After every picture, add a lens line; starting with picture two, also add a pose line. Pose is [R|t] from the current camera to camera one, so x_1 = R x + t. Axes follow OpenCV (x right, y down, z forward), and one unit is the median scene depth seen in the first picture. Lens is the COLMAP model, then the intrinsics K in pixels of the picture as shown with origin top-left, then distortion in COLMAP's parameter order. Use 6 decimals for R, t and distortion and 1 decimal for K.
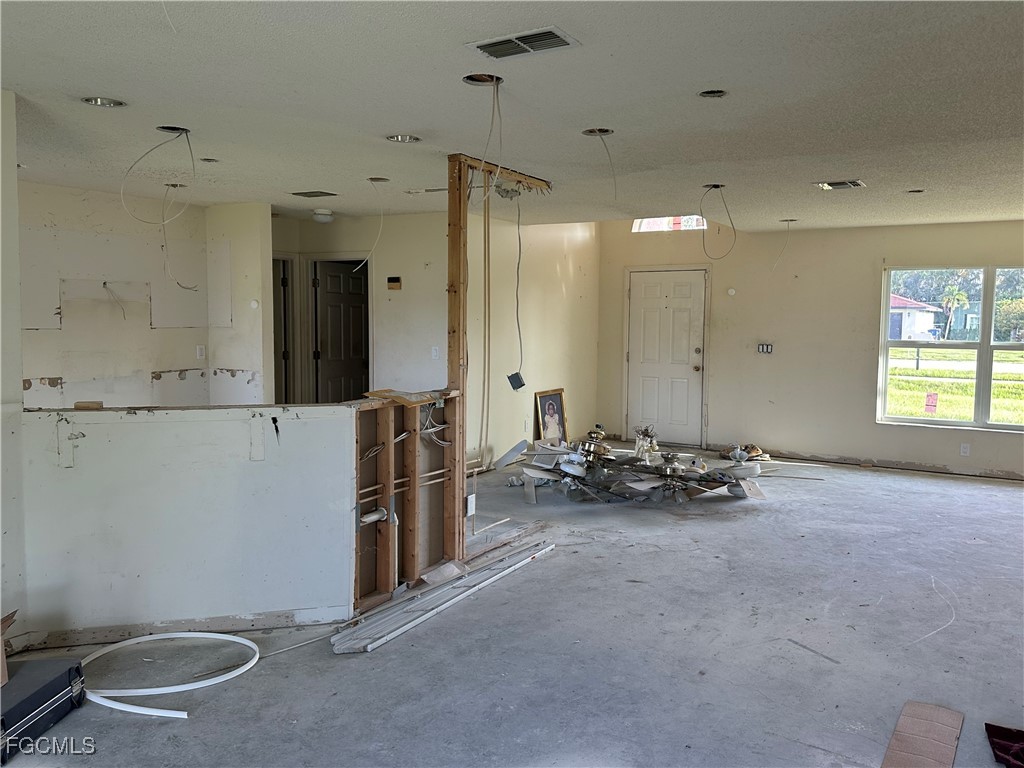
lens RADIAL K [[802.6, 0, 512.0], [0, 802.6, 378.6], [0, 0, 1]] dist [0.099908, -0.142663]
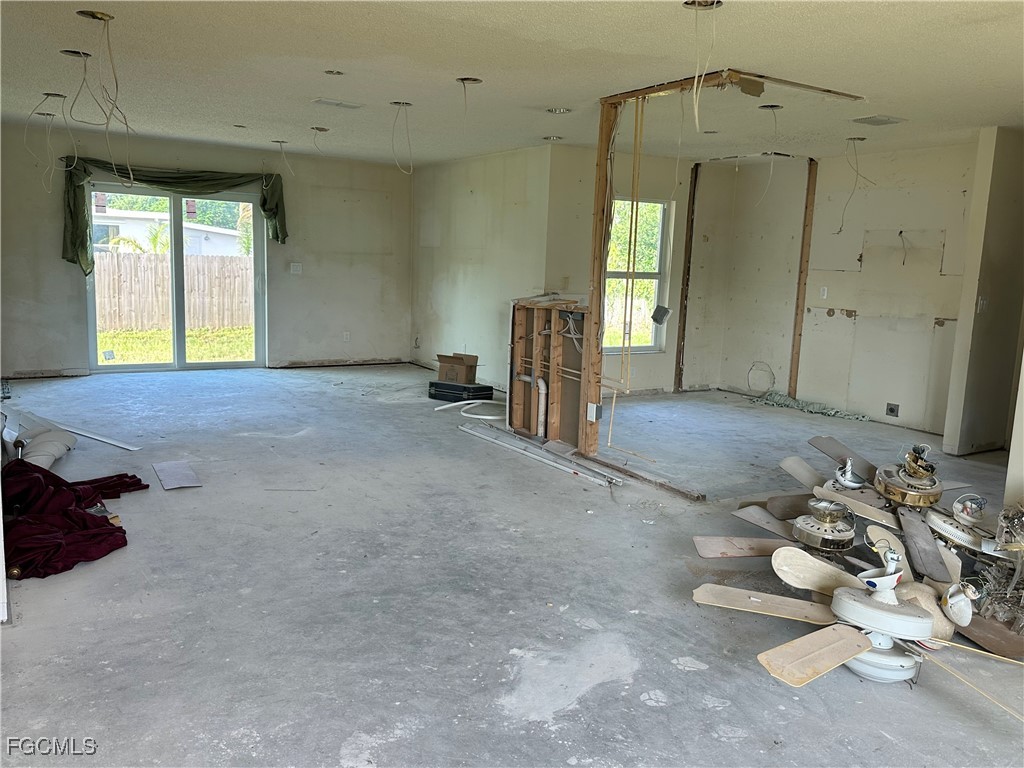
lens RADIAL K [[802.6, 0, 510.5], [0, 802.6, 372.5], [0, 0, 1]] dist [0.099908, -0.142663]
pose [[-0.448543, 0.100780, -0.888061, 1.012878], [-0.112026, 0.979447, 0.167733, -0.074906], [0.886713, 0.174721, -0.428034, 1.390356]]
